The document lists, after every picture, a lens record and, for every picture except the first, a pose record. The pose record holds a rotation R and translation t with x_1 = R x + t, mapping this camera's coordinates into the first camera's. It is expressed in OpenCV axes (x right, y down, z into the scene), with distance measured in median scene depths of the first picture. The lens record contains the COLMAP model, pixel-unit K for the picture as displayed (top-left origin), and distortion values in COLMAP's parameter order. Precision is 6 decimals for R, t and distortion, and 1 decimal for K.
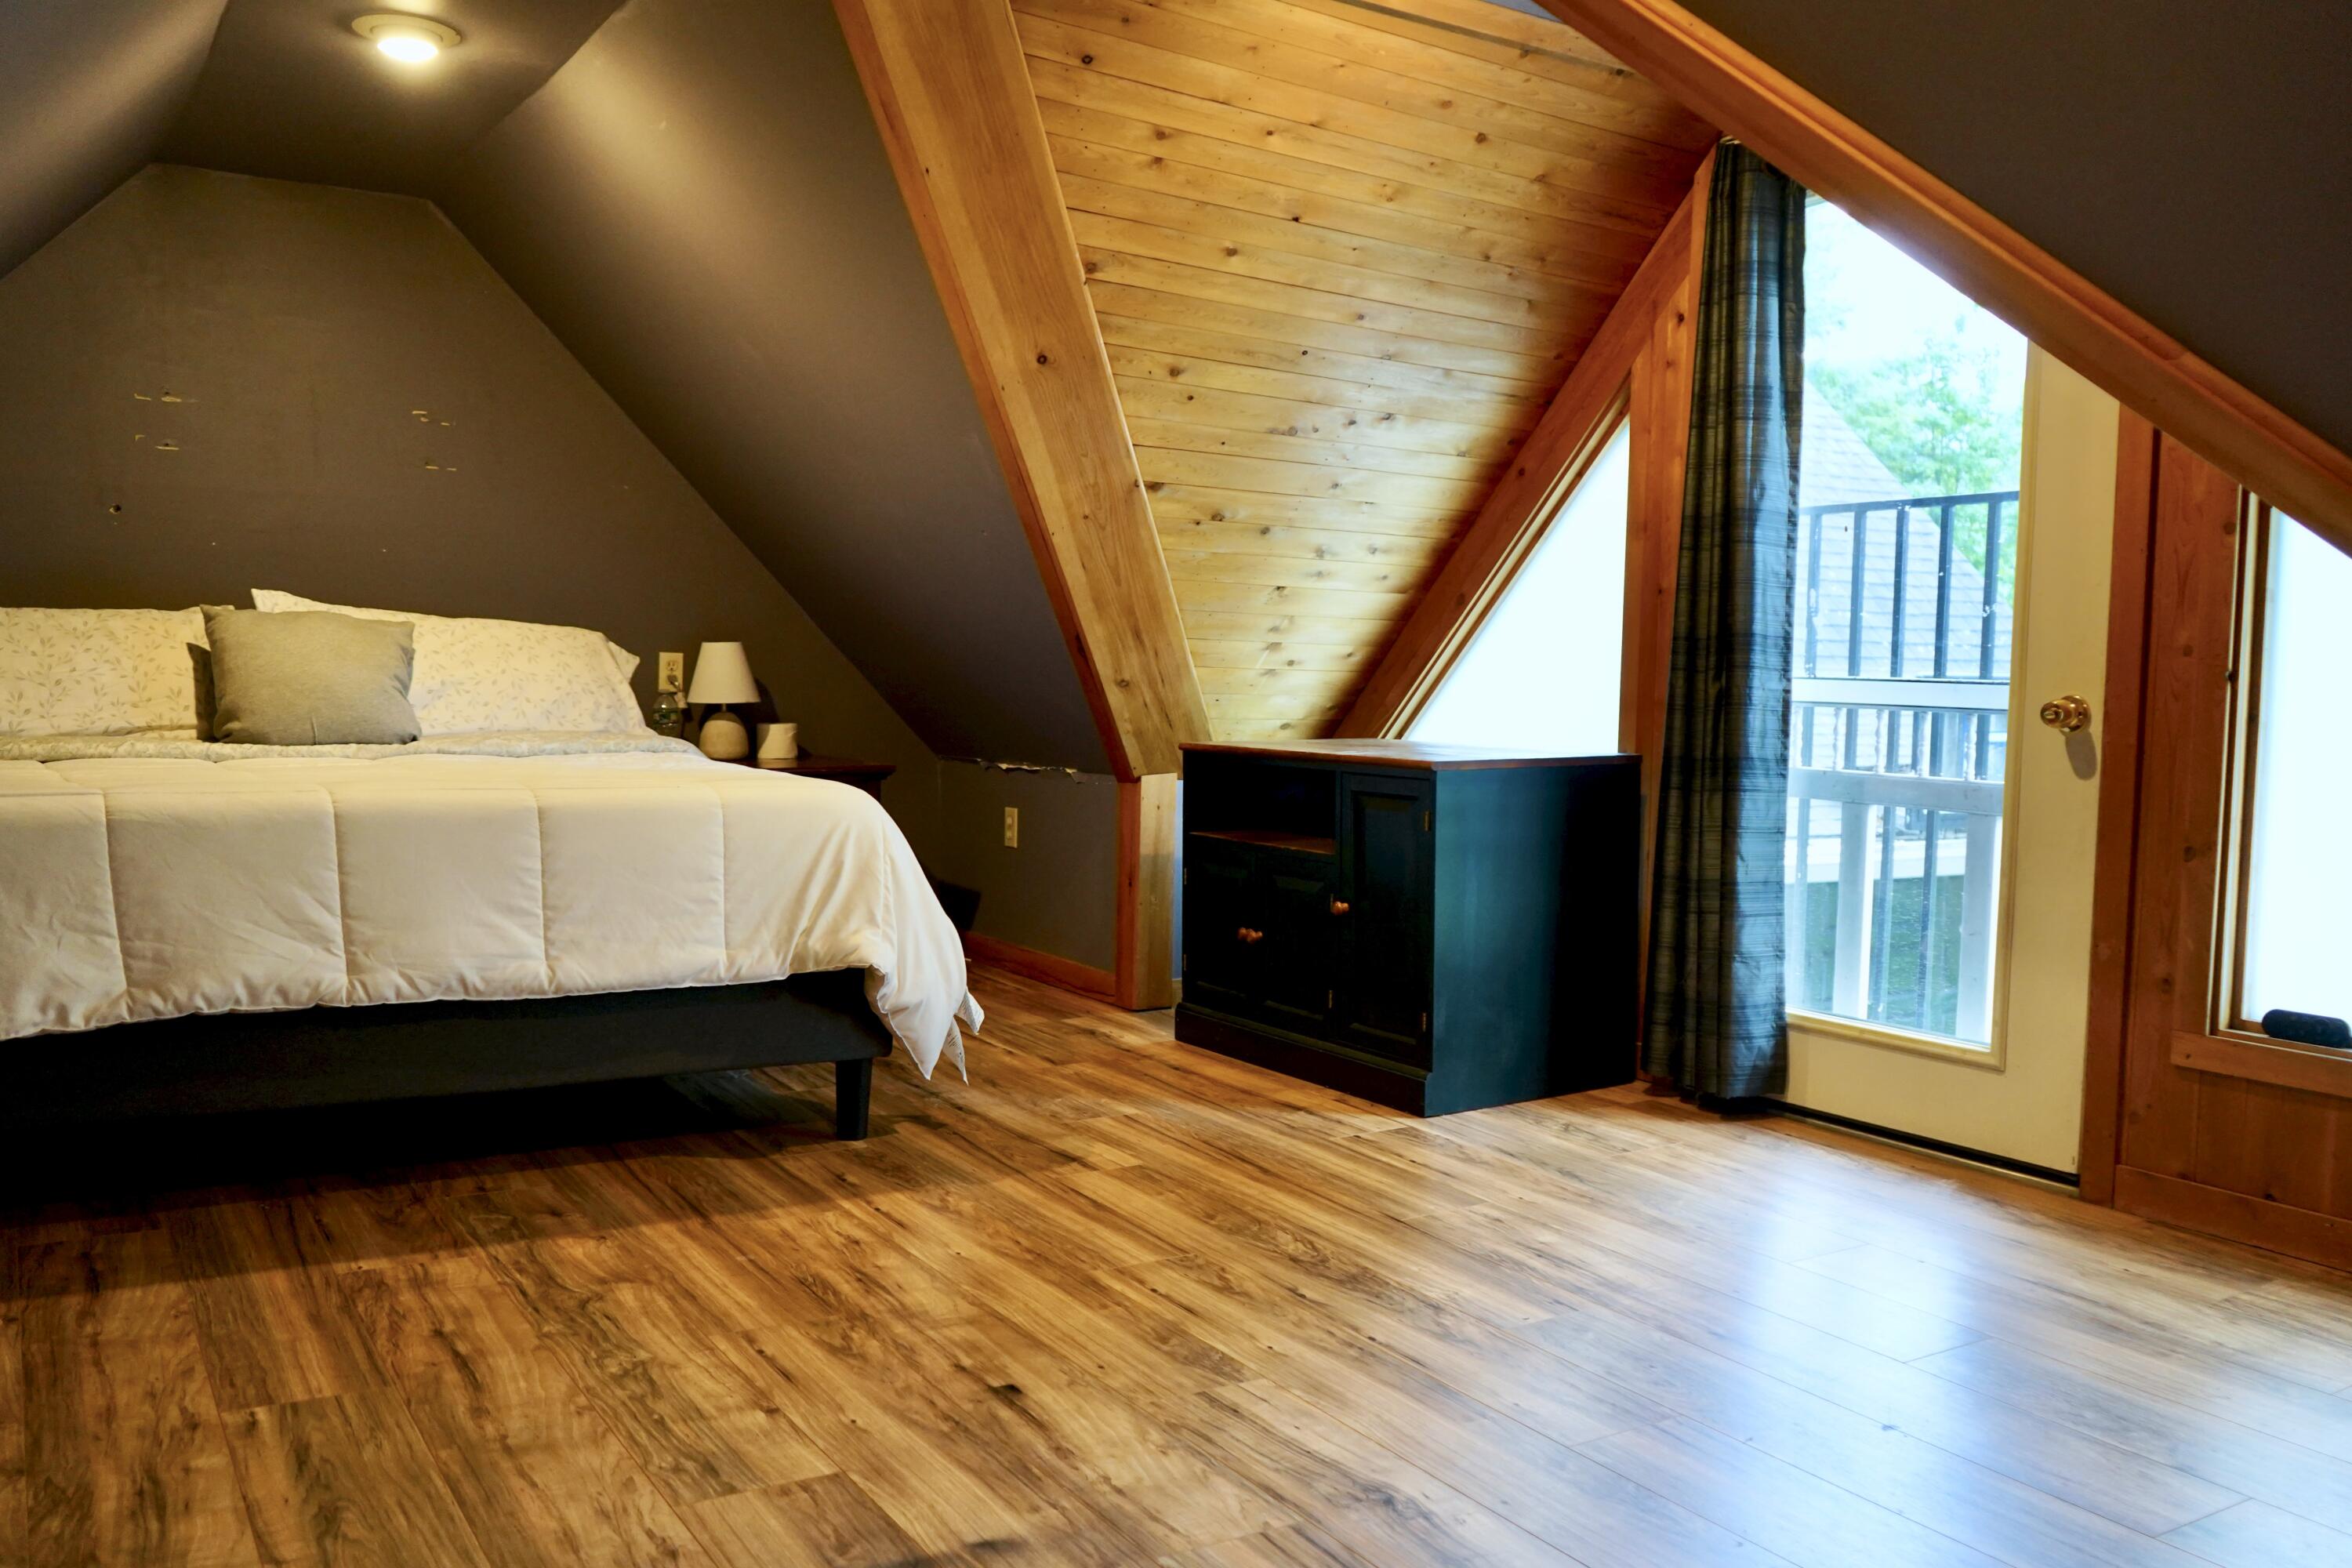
lens RADIAL K [[1859.2, 0, 1176.0], [0, 1859.2, 784.0], [0, 0, 1]] dist [-0.025221, 0.003911]
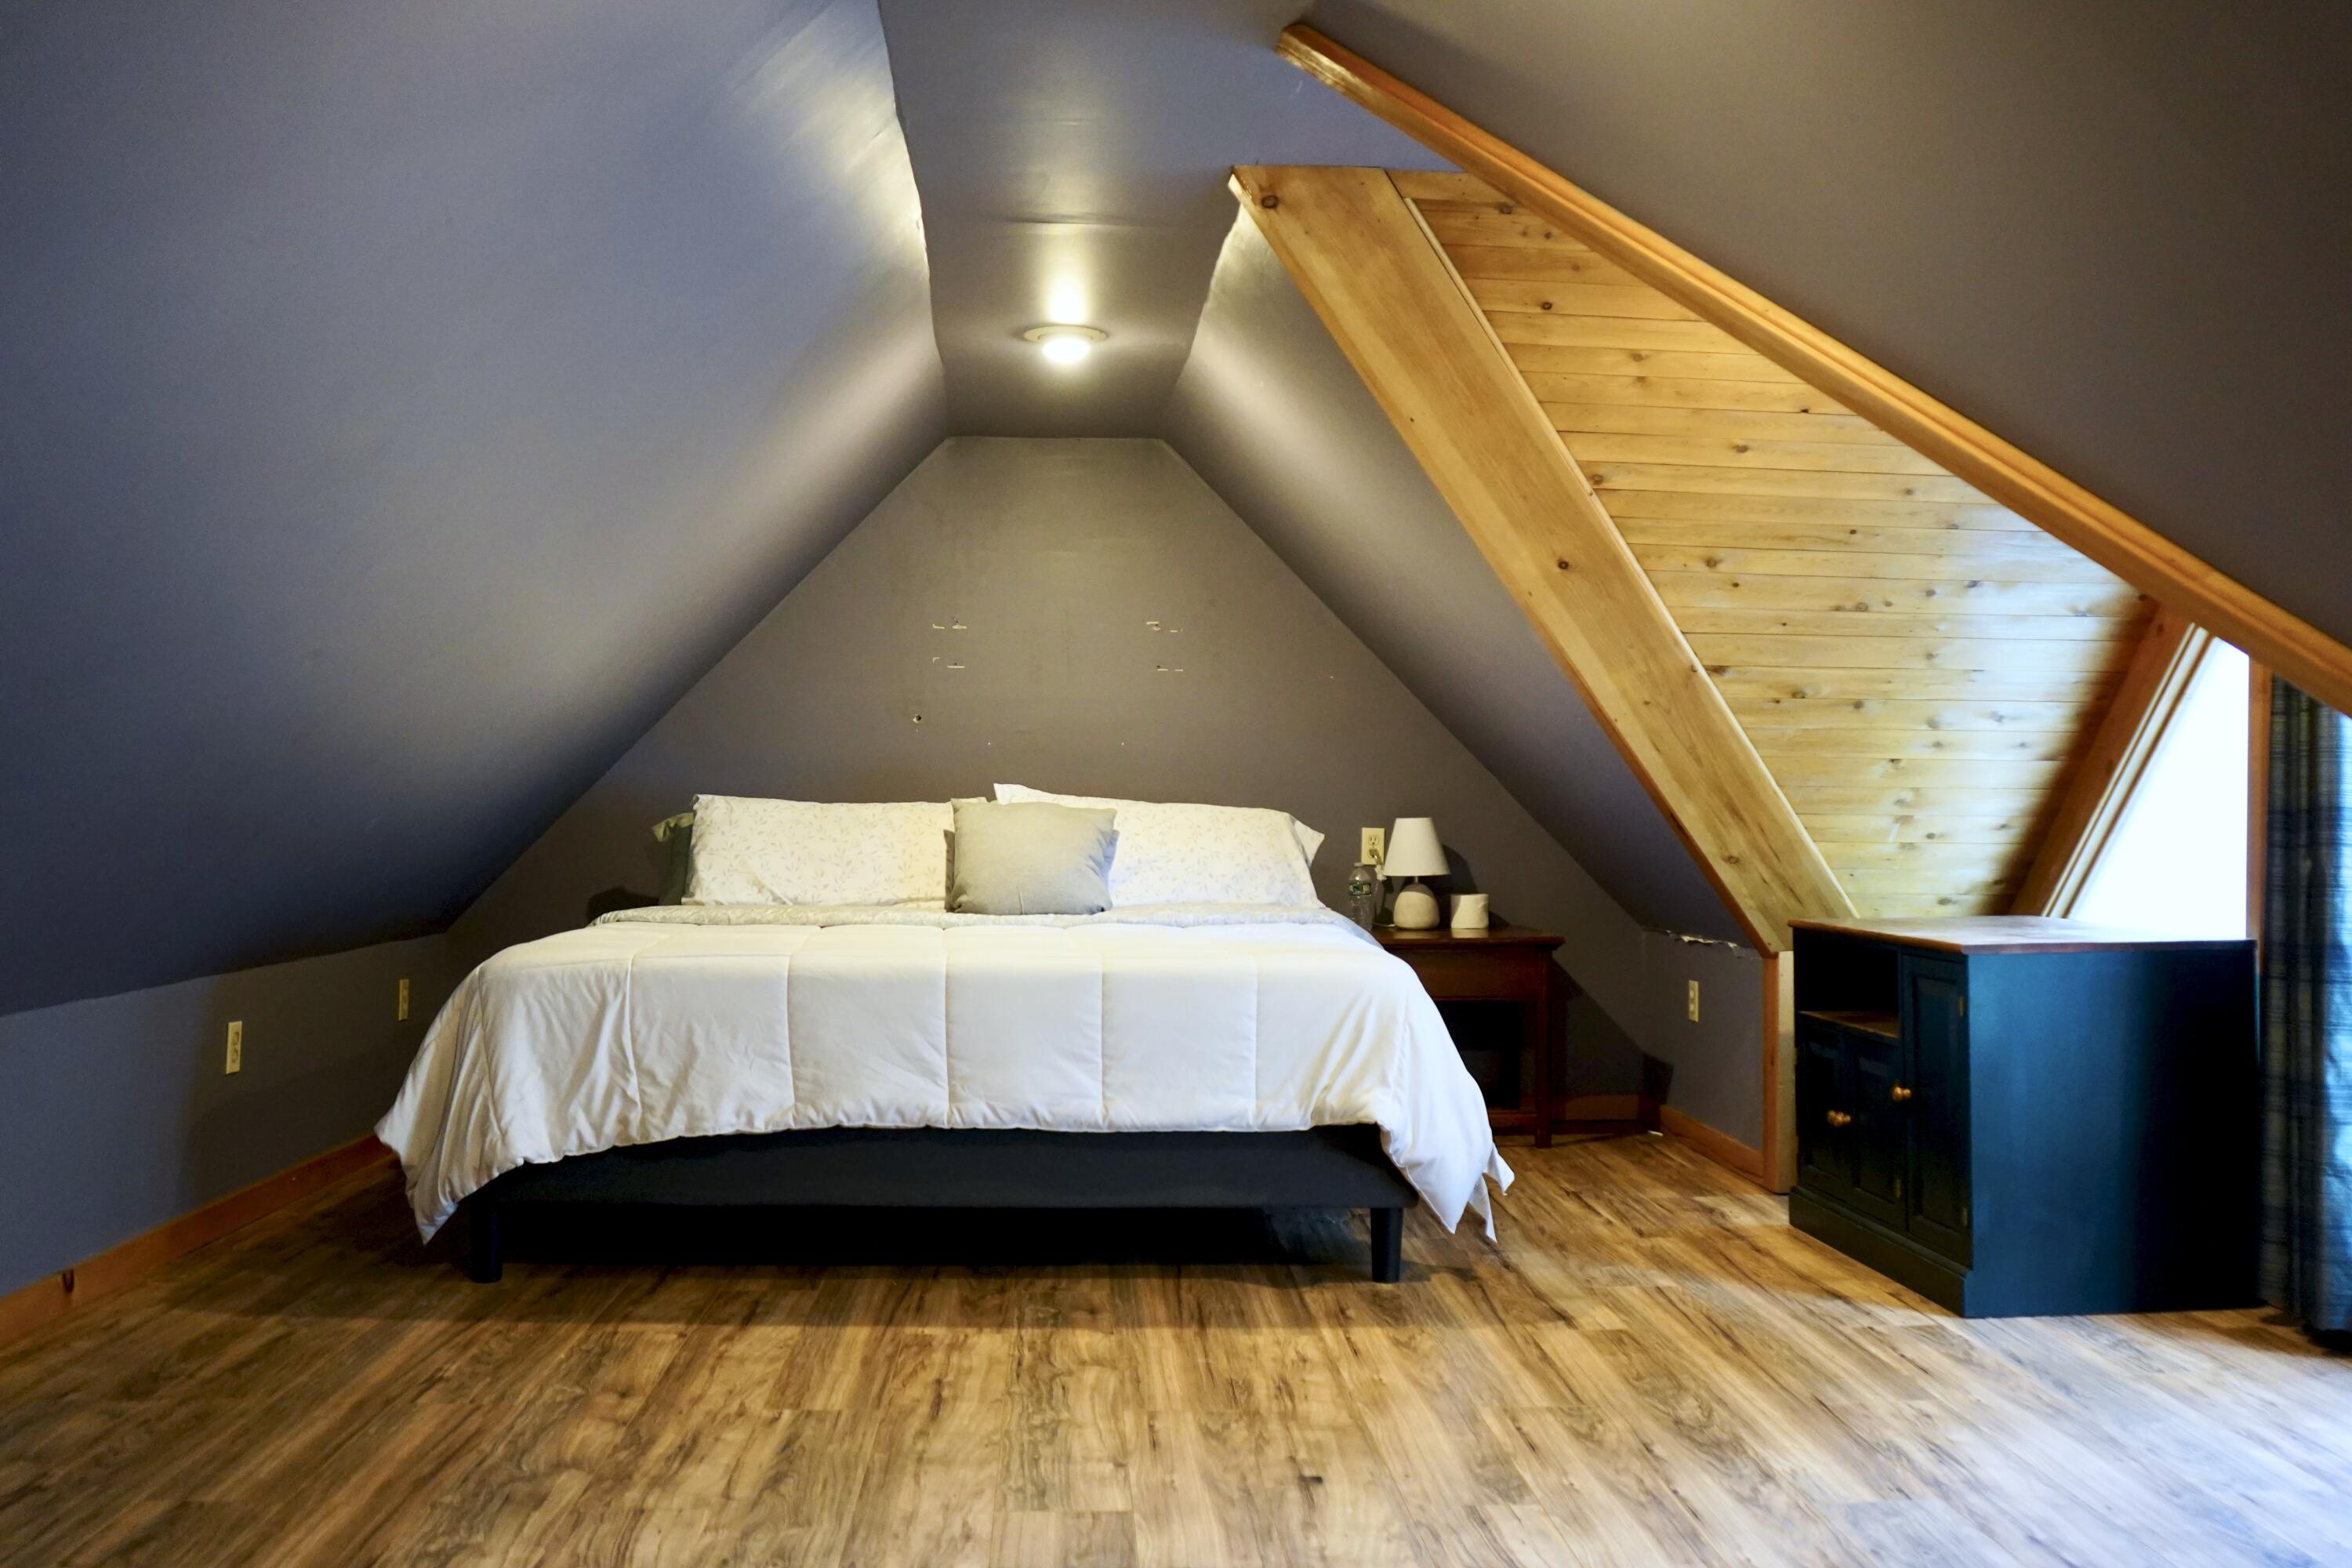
lens RADIAL K [[2028.8, 0, 1176.0], [0, 2028.8, 784.0], [0, 0, 1]] dist [-0.031194, 0.007312]
pose [[0.879015, -0.021119, -0.476326, 0.278742], [-0.016304, 0.997103, -0.074297, -0.010813], [0.476515, 0.073074, 0.876124, -0.123184]]
